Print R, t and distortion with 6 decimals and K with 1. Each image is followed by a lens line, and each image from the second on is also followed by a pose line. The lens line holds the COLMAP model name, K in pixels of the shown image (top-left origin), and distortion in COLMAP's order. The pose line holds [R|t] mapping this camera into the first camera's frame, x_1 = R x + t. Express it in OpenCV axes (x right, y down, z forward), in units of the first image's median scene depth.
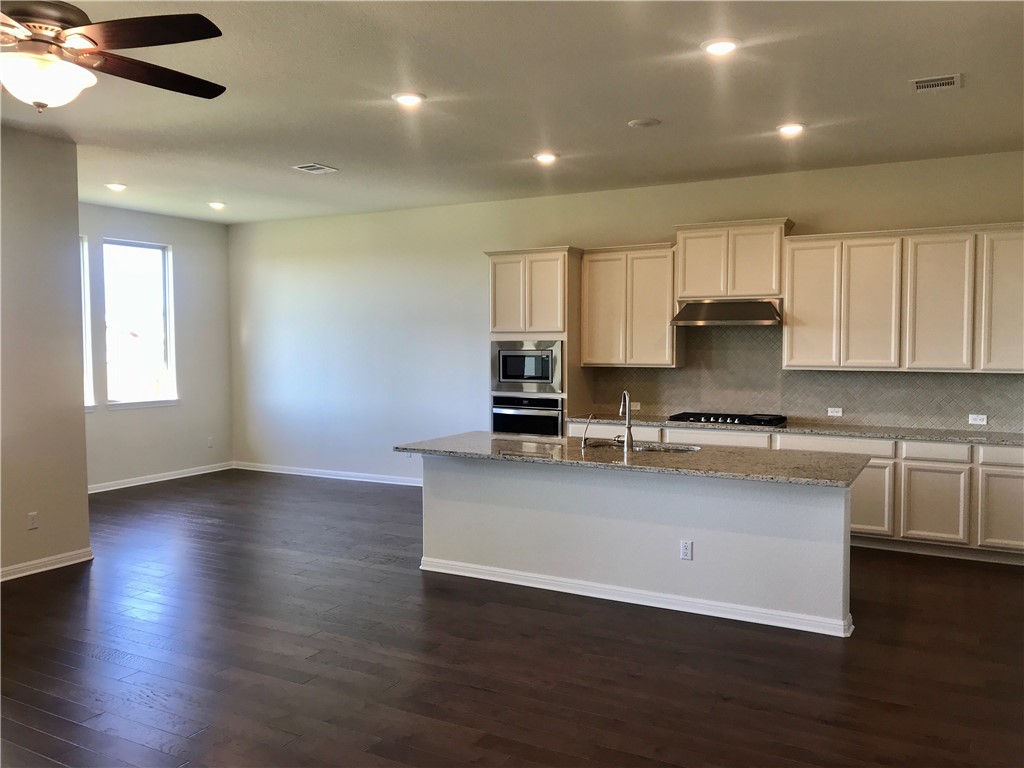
lens RADIAL K [[840.2, 0, 507.6], [0, 840.2, 377.9], [0, 0, 1]] dist [0.046974, -0.044665]
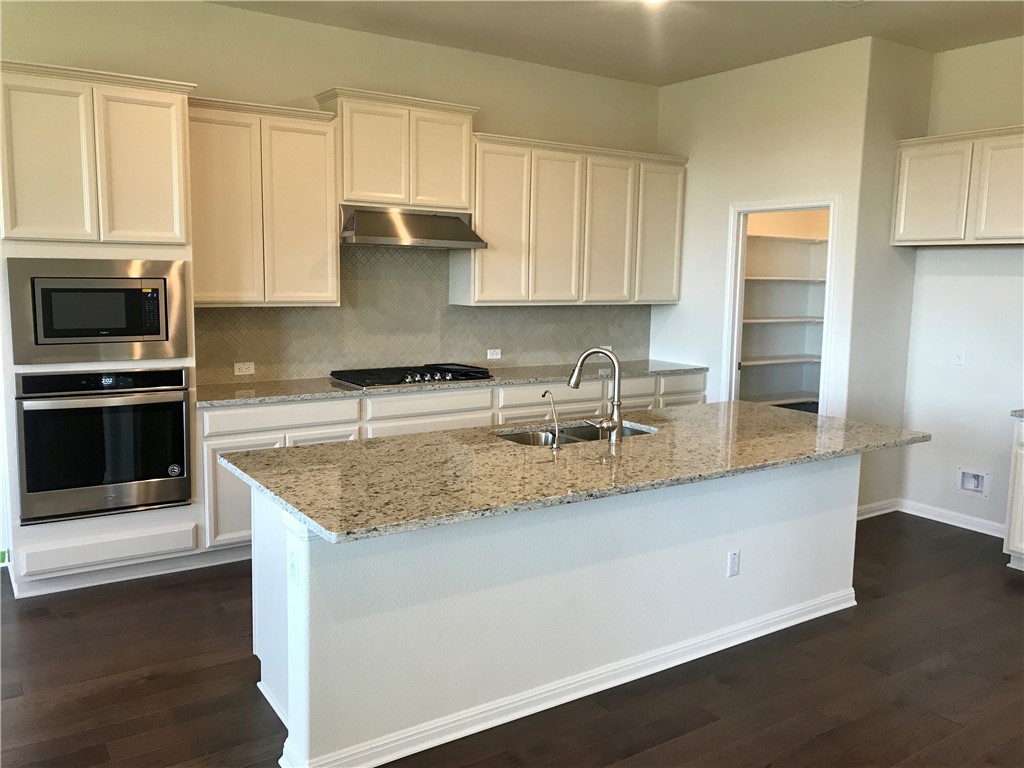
lens RADIAL K [[840.2, 0, 505.4], [0, 840.2, 378.3], [0, 0, 1]] dist [0.046974, -0.044665]
pose [[0.449788, -0.102509, 0.887233, -0.347091], [0.021888, 0.994358, 0.103790, -0.022181], [-0.892867, -0.027264, 0.449494, 0.587352]]
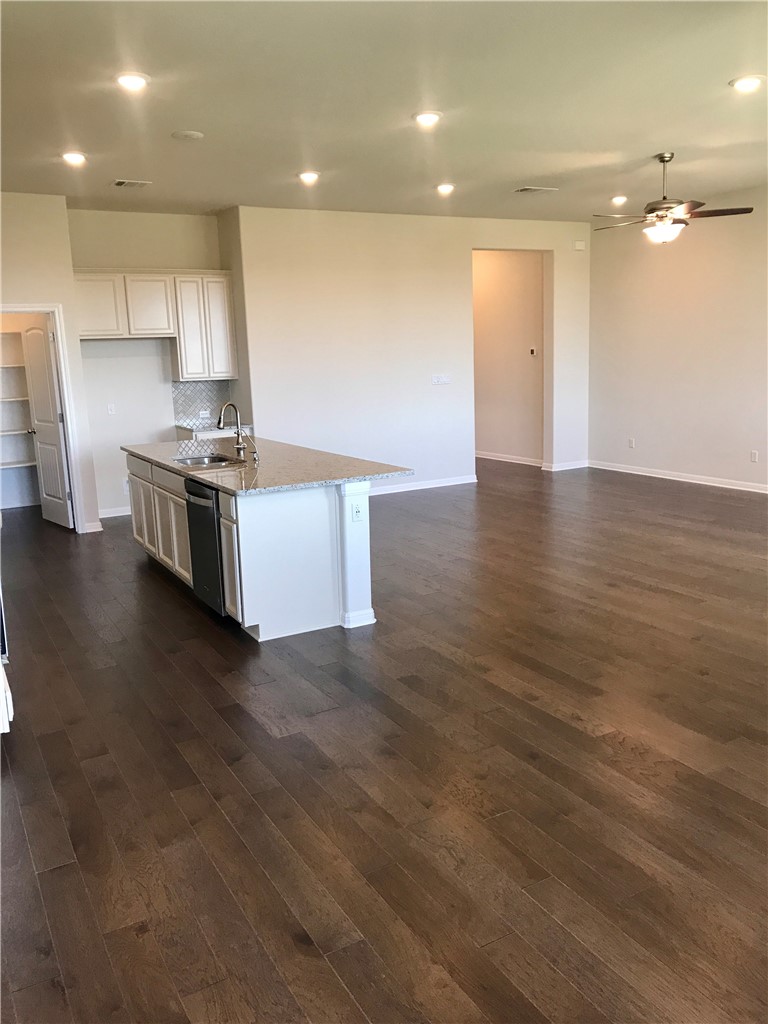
lens RADIAL K [[840.2, 0, 385.6], [0, 840.2, 511.0], [0, 0, 1]] dist [0.046974, -0.044665]
pose [[-0.860279, -0.064460, 0.505732, -0.437253], [0.059719, 0.972405, 0.225527, -0.059777], [-0.506314, 0.224218, -0.832690, 1.376165]]
